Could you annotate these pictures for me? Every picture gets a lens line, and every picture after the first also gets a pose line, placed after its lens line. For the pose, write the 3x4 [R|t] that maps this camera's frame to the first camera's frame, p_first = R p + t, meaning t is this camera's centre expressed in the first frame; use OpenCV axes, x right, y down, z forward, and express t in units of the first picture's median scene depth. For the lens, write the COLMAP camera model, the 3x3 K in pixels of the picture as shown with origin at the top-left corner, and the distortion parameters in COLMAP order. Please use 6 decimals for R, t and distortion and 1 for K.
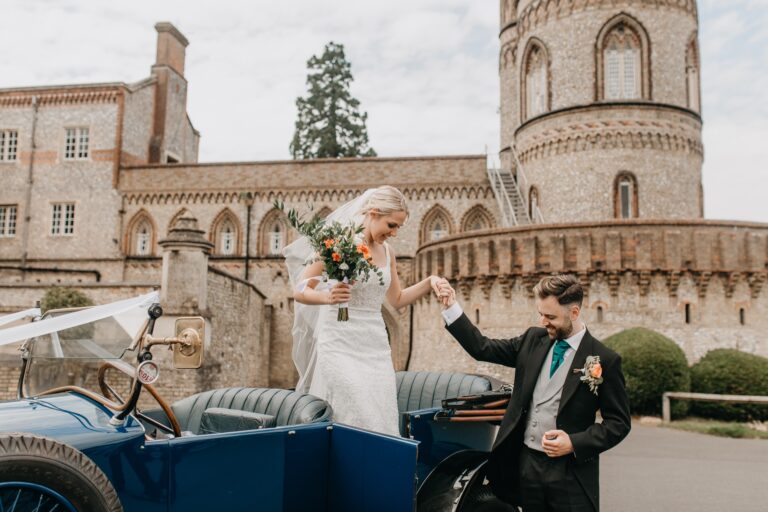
lens RADIAL K [[742.3, 0, 386.5], [0, 742.3, 253.3], [0, 0, 1]] dist [0.002740, 0.000000]
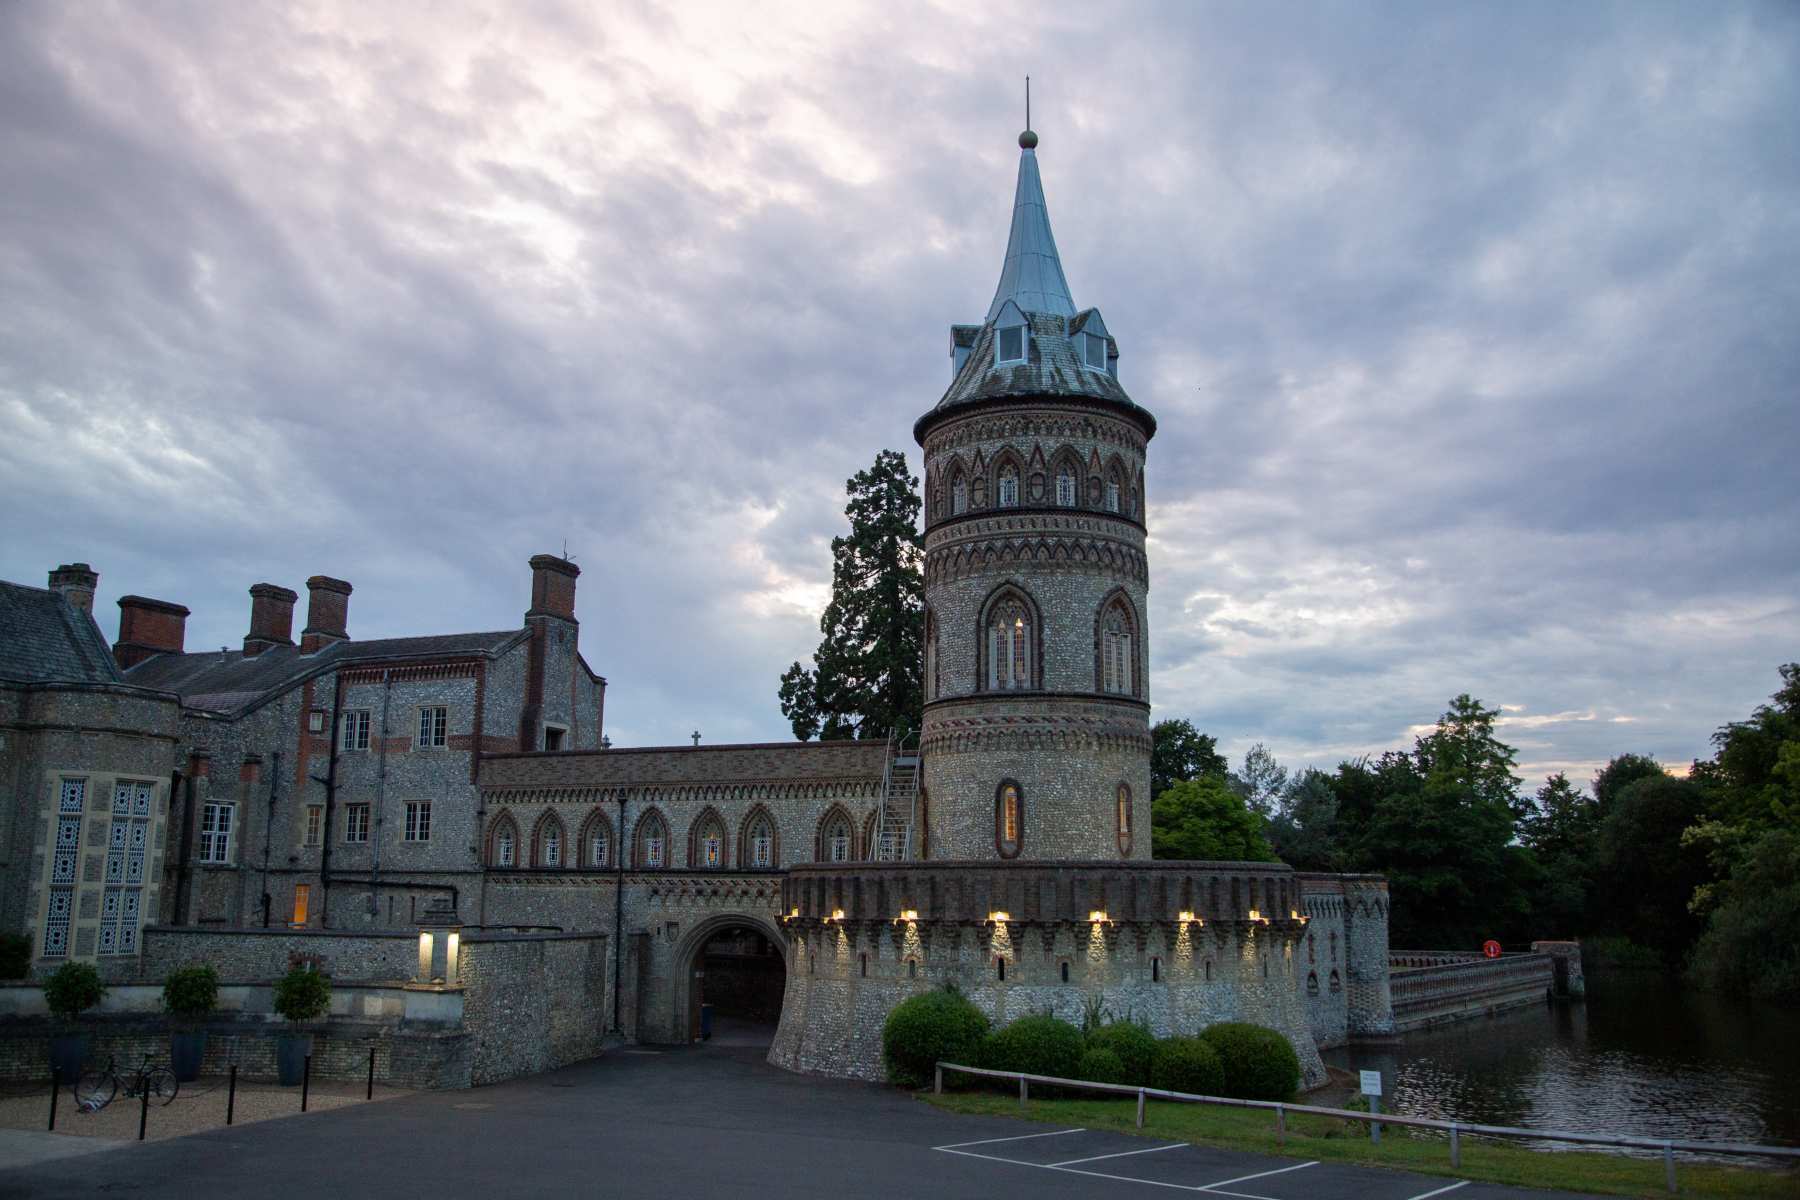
lens RADIAL K [[1517.9, 0, 899.0], [0, 1517.9, 602.5], [0, 0, 1]] dist [-0.042993, 0.007733]
pose [[0.977726, -0.049067, -0.204072, 0.458105], [0.035623, 0.996978, -0.069037, -0.160467], [0.206842, 0.060230, 0.976519, -0.560301]]
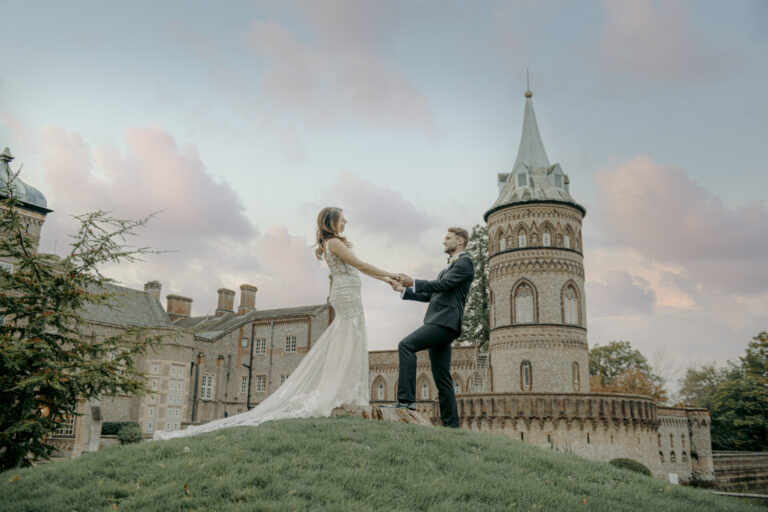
lens RADIAL K [[701.3, 0, 381.5], [0, 701.3, 255.3], [0, 0, 1]] dist [0.006911, 0.003536]
pose [[0.931951, -0.089217, -0.351435, 0.532849], [0.043346, 0.989718, -0.136308, -0.122698], [0.359983, 0.111800, 0.926236, -0.743322]]
